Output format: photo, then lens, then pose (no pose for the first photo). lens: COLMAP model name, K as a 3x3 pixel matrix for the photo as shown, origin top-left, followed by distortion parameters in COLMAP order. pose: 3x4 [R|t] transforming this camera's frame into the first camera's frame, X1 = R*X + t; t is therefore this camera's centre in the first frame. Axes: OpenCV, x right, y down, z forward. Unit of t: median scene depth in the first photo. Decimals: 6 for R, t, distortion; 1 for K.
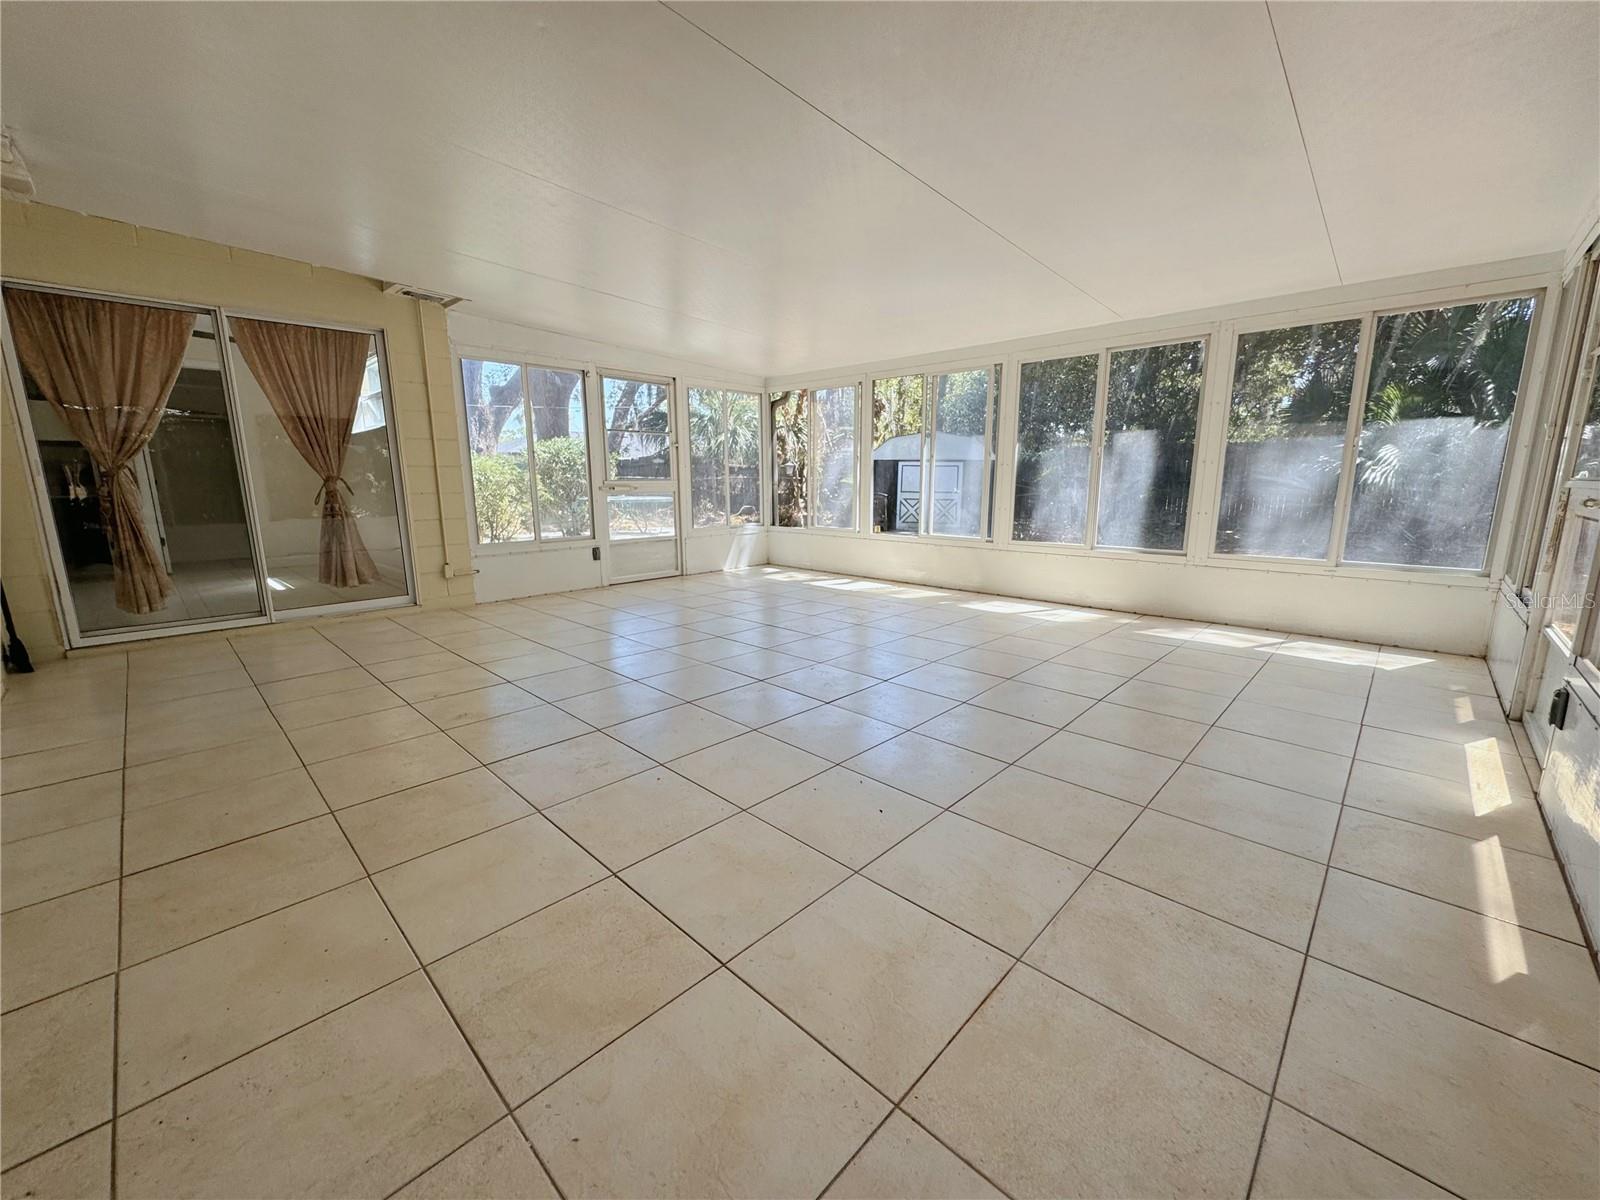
lens RADIAL K [[637.9, 0, 800.9], [0, 637.9, 601.3], [0, 0, 1]] dist [-0.001538, -0.000074]
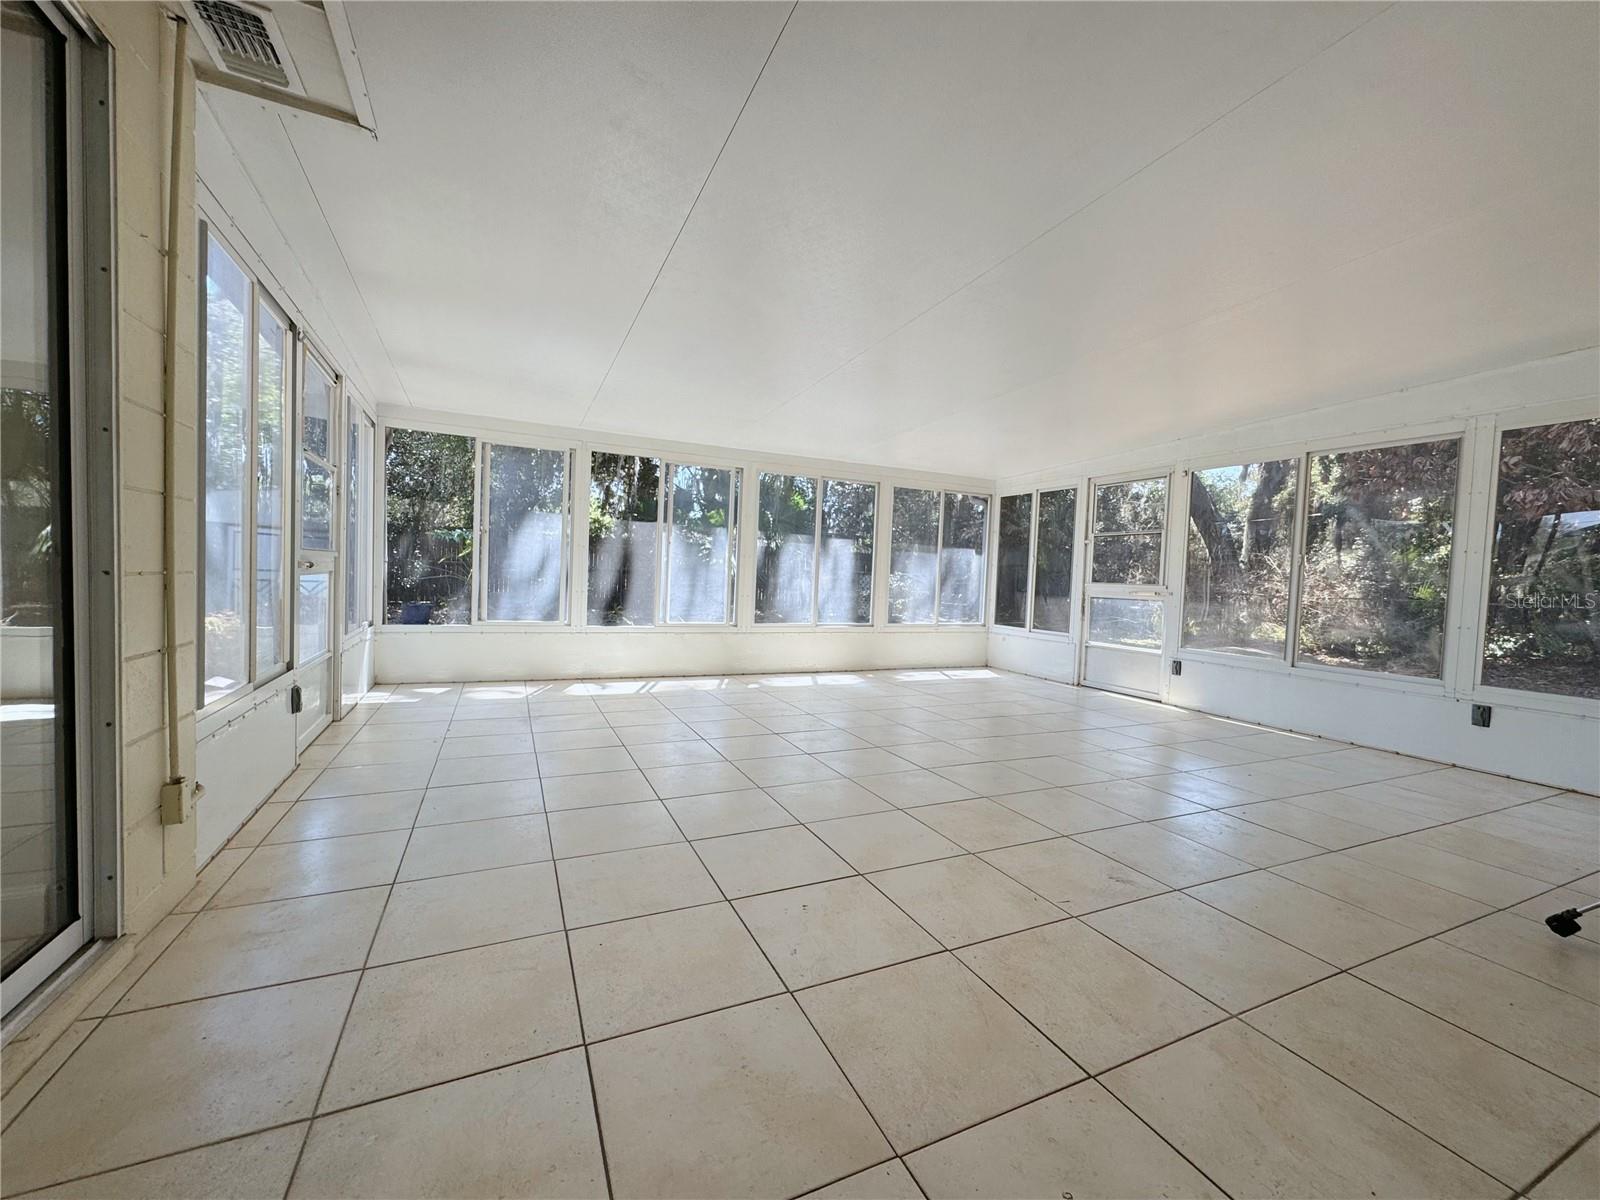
lens RADIAL K [[637.9, 0, 800.9], [0, 637.9, 601.3], [0, 0, 1]] dist [-0.001538, -0.000074]
pose [[0.371308, -0.021938, 0.928251, -0.767391], [0.136611, 0.990132, -0.031245, -0.100248], [-0.918405, 0.138411, 0.370641, 0.568103]]
